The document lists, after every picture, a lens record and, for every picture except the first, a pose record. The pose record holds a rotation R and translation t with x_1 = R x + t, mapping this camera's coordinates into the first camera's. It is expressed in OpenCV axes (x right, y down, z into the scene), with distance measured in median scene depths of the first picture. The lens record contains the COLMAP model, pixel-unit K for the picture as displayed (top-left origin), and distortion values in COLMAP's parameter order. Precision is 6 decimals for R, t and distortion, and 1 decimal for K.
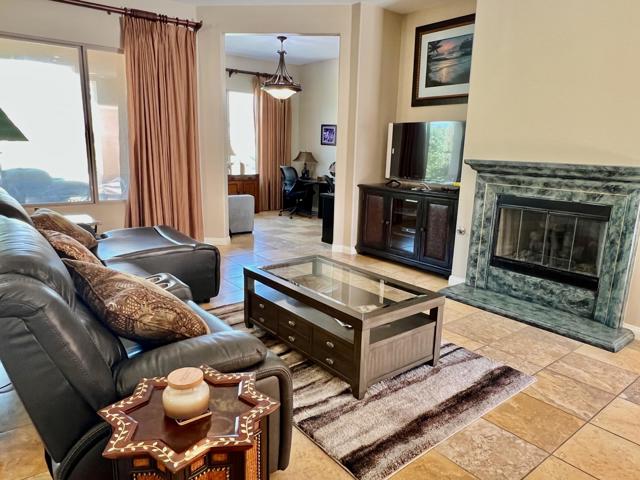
lens RADIAL K [[439.3, 0, 319.2], [0, 439.3, 239.5], [0, 0, 1]] dist [-0.000498, -0.002893]
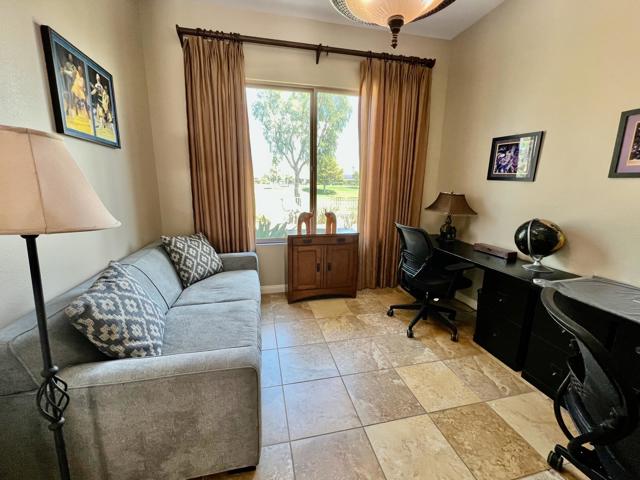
lens RADIAL K [[262.6, 0, 320.0], [0, 262.6, 237.5], [0, 0, 1]] dist [-0.003289, -0.000631]
pose [[0.902142, 0.074136, -0.425021, -0.079745], [-0.081422, 0.996679, 0.001025, -0.295066], [0.423686, 0.033681, 0.905183, 1.421791]]
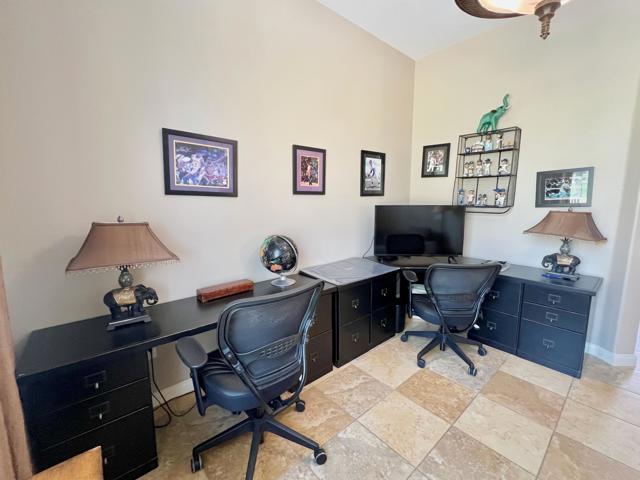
lens RADIAL K [[262.6, 0, 326.9], [0, 262.6, 243.1], [0, 0, 1]] dist [-0.003289, -0.000631]
pose [[-0.017631, -0.180791, 0.983363, -0.405950], [0.223945, 0.957815, 0.180109, -0.416986], [-0.974442, 0.223395, 0.023600, 1.949669]]
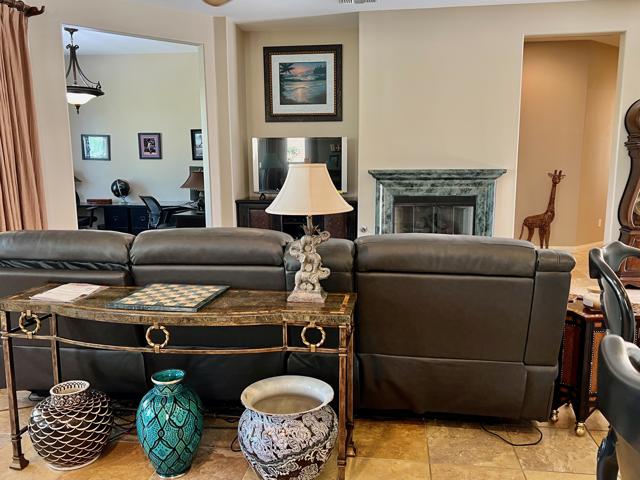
lens RADIAL K [[519.4, 0, 318.6], [0, 519.4, 244.4], [0, 0, 1]] dist [0.067477, -0.054855]
pose [[0.729951, -0.144896, 0.667964, -0.756486], [0.167139, 0.985442, 0.031114, -0.045961], [-0.662748, 0.088931, 0.743543, 0.032531]]
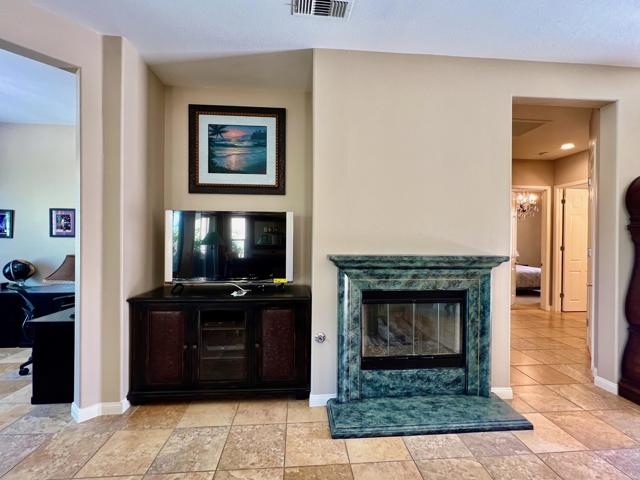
lens RADIAL K [[281.5, 0, 315.7], [0, 281.5, 238.1], [0, 0, 1]] dist [-0.002563, 0.001709]
pose [[0.563544, -0.024383, 0.825726, -0.131148], [0.178639, 0.979510, -0.092994, -0.167623], [-0.806539, 0.199913, 0.556353, 0.702135]]
